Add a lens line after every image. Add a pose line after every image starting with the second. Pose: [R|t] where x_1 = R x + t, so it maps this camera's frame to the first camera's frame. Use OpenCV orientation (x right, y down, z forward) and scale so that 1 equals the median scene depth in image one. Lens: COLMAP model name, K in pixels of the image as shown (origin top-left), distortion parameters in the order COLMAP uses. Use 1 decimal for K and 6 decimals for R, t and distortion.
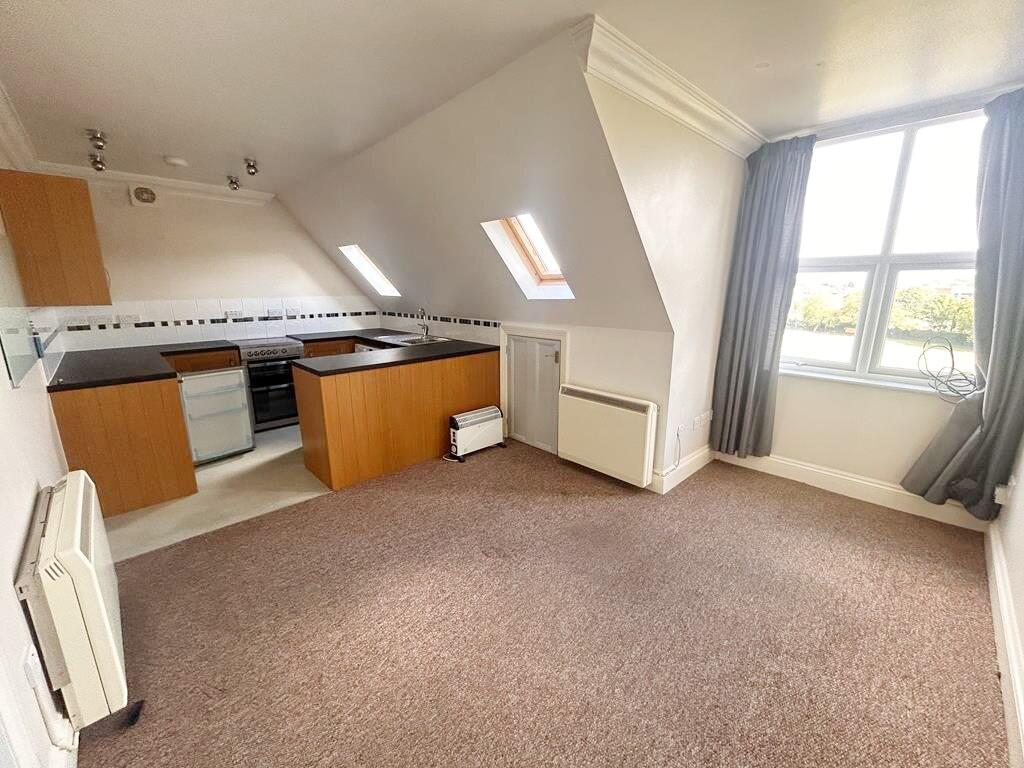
lens RADIAL K [[417.8, 0, 510.2], [0, 417.8, 385.6], [0, 0, 1]] dist [-0.002339, -0.000005]
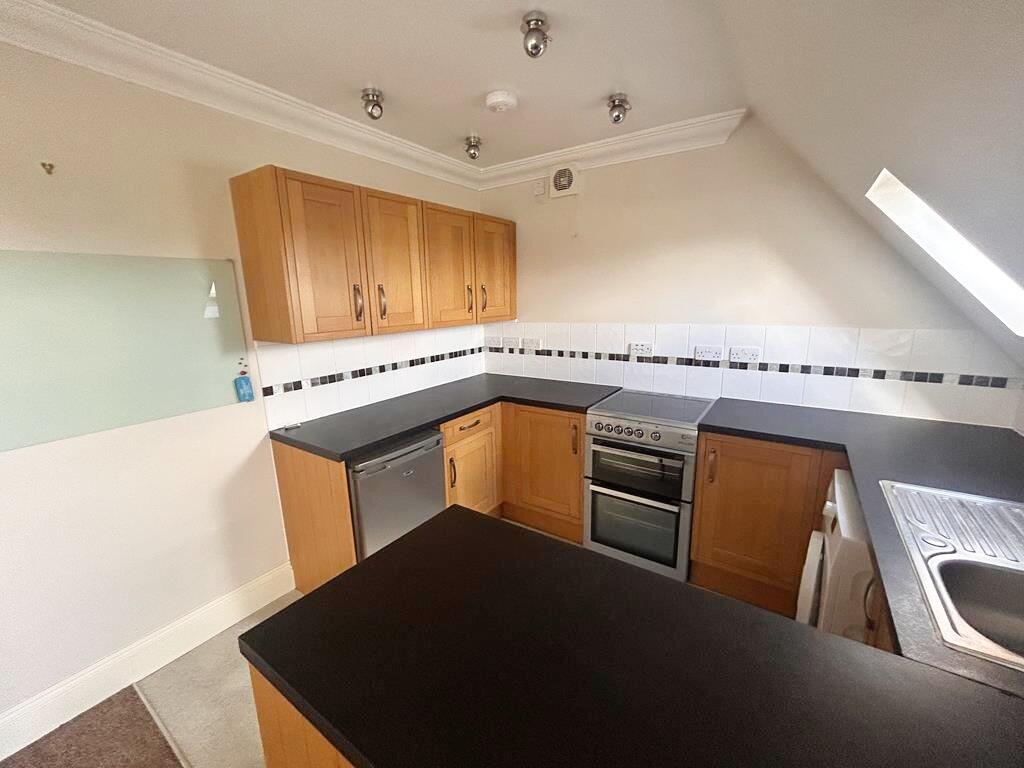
lens RADIAL K [[417.8, 0, 515.9], [0, 417.8, 378.6], [0, 0, 1]] dist [-0.002339, -0.000005]
pose [[0.206206, 0.183027, -0.961239, -0.112175], [-0.207434, 0.968201, 0.139853, -0.175731], [0.956269, 0.170555, 0.237615, 0.687821]]
